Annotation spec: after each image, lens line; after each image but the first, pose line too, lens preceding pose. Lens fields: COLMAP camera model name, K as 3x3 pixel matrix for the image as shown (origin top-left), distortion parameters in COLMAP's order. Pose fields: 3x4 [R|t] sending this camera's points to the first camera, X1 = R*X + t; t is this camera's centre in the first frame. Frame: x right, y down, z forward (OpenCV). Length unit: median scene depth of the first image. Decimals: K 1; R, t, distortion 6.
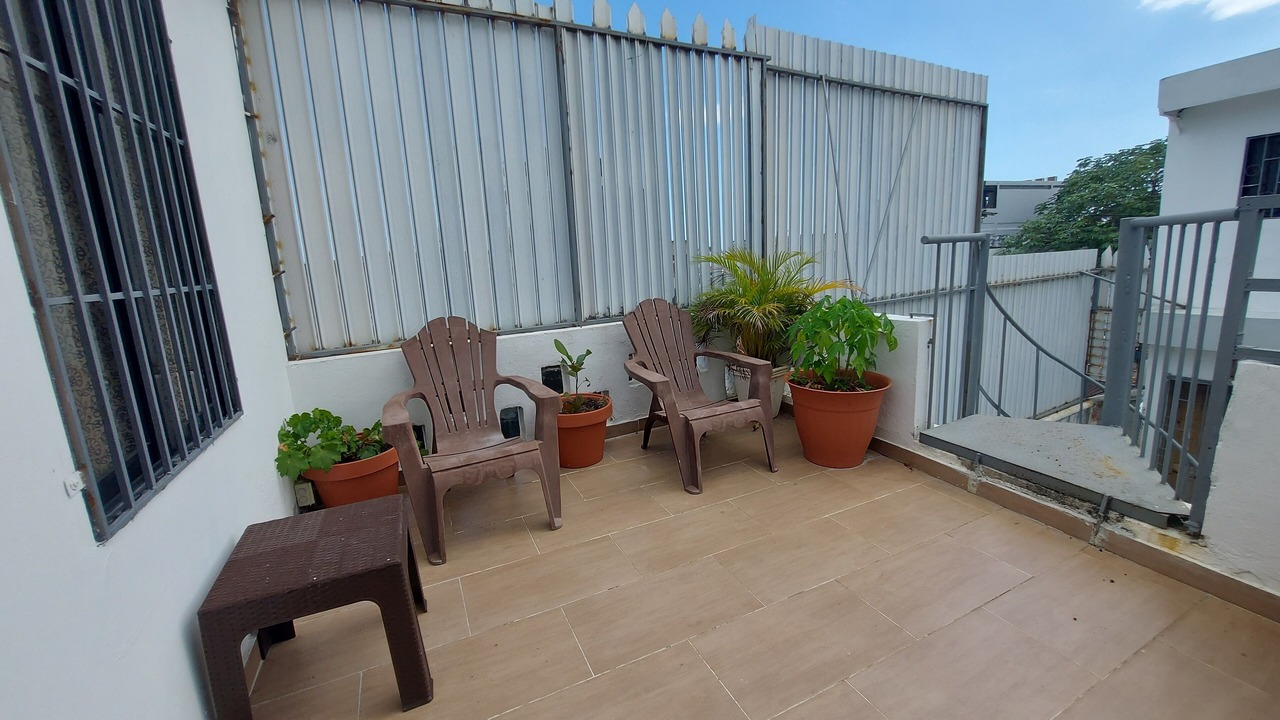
lens RADIAL K [[521.1, 0, 644.9], [0, 521.1, 353.0], [0, 0, 1]] dist [-0.016336, -0.000593]
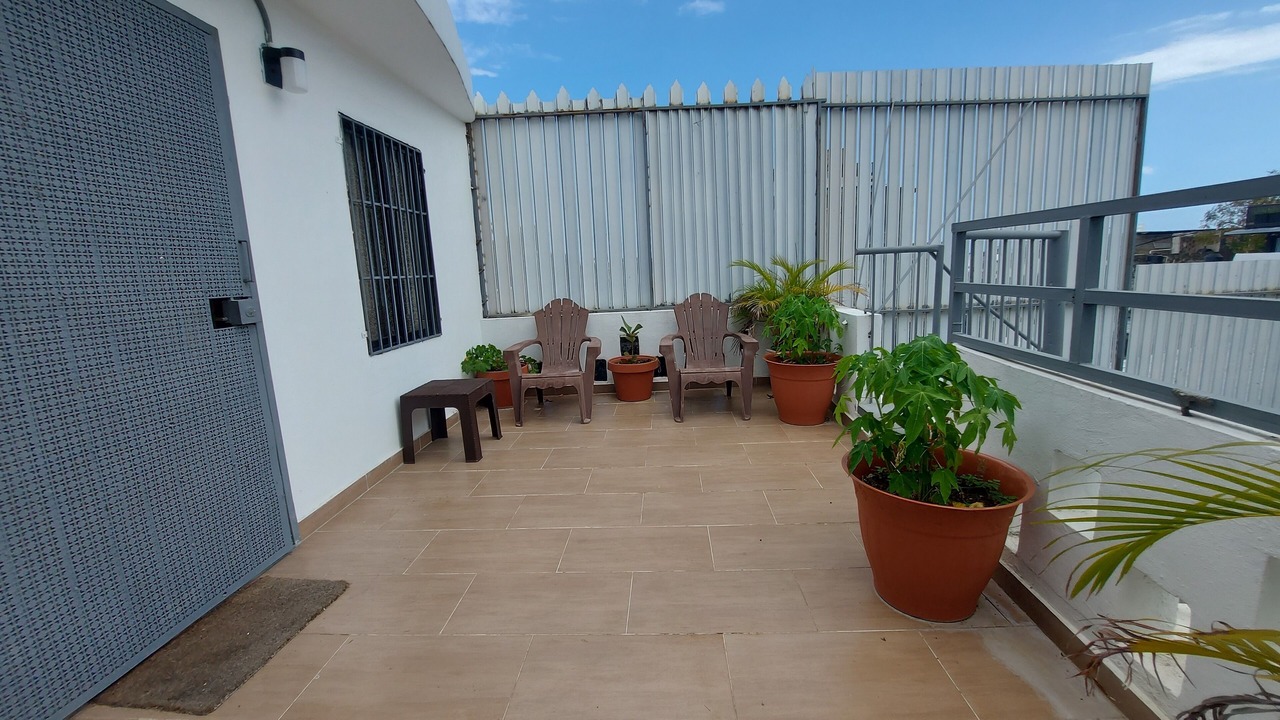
lens RADIAL K [[519.1, 0, 640.5], [0, 519.1, 351.6], [0, 0, 1]] dist [-0.003056, -0.009730]
pose [[0.881375, 0.085834, -0.464554, 0.585083], [-0.088443, 0.995949, 0.016219, 0.046961], [0.464065, 0.026792, 0.885396, -0.326942]]
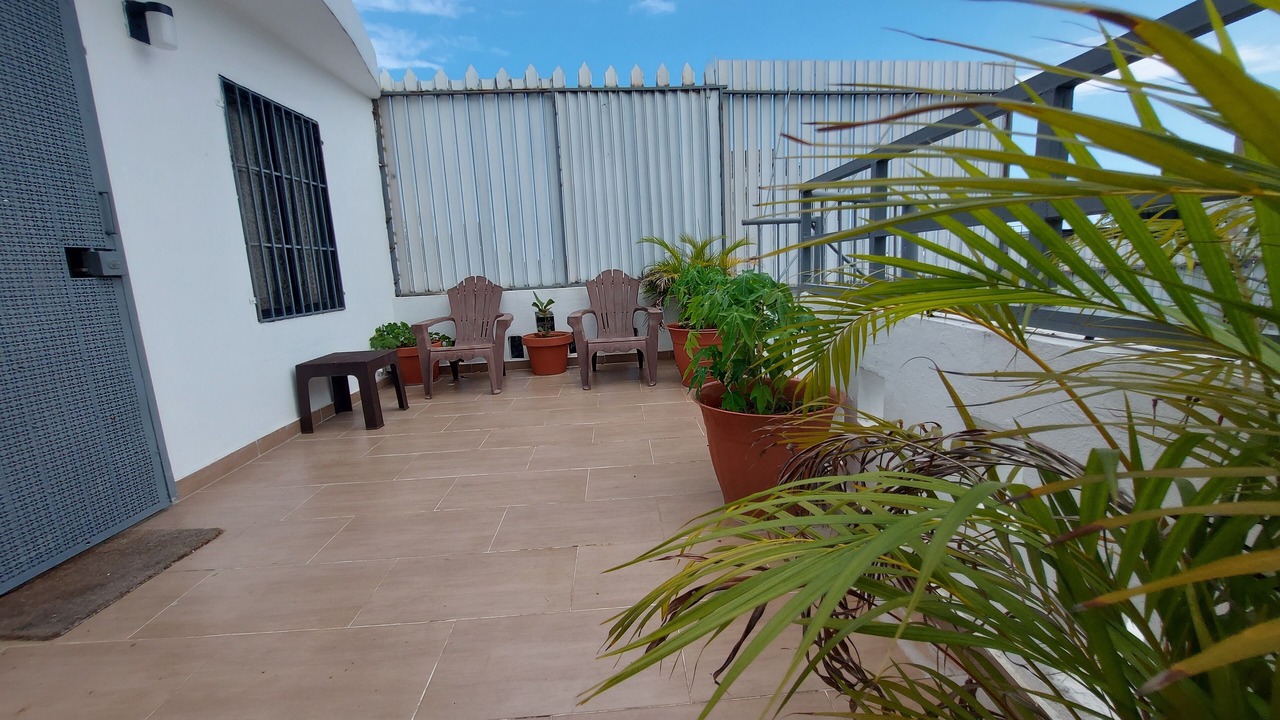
lens RADIAL K [[521.1, 0, 644.9], [0, 521.1, 353.0], [0, 0, 1]] dist [-0.016336, -0.000593]
pose [[0.924965, 0.069100, -0.373719, 0.717097], [-0.069946, 0.997487, 0.011315, 0.112788], [0.373561, 0.015674, 0.927473, -0.323915]]
